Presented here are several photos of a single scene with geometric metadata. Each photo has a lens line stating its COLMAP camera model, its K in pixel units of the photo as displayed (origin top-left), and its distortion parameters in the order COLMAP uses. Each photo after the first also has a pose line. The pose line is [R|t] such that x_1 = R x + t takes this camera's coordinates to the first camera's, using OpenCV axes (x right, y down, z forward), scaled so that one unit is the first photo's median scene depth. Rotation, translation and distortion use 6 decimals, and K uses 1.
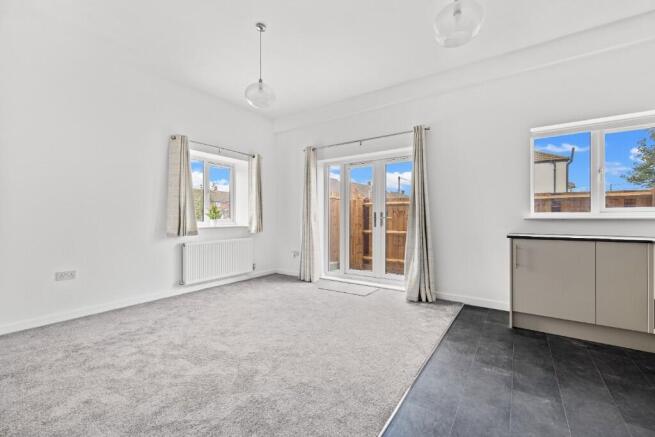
lens RADIAL K [[276.2, 0, 327.4], [0, 276.2, 221.5], [0, 0, 1]] dist [-0.000971, -0.000006]
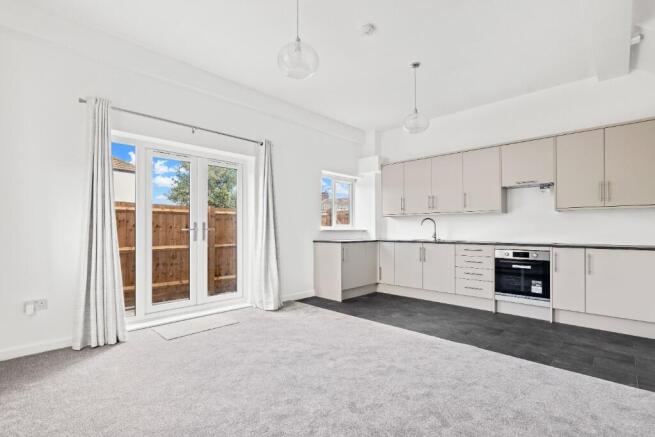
lens RADIAL K [[306.3, 0, 327.7], [0, 306.3, 229.4], [0, 0, 1]] dist [-0.004101, 0.000000]
pose [[0.148866, 0.001397, 0.988856, -0.954580], [0.009703, 0.999949, -0.002873, -0.010233], [-0.988810, 0.010022, 0.148845, 0.758892]]
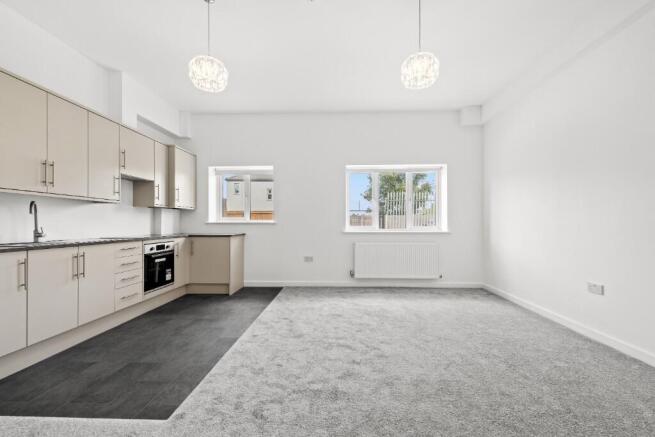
lens RADIAL K [[276.2, 0, 327.4], [0, 276.2, 221.5], [0, 0, 1]] dist [-0.000971, -0.000006]
pose [[-0.845793, -0.002280, -0.533506, 0.492340], [-0.001825, 0.999997, -0.001381, -0.011551], [0.533508, -0.000194, -0.845795, 1.564752]]
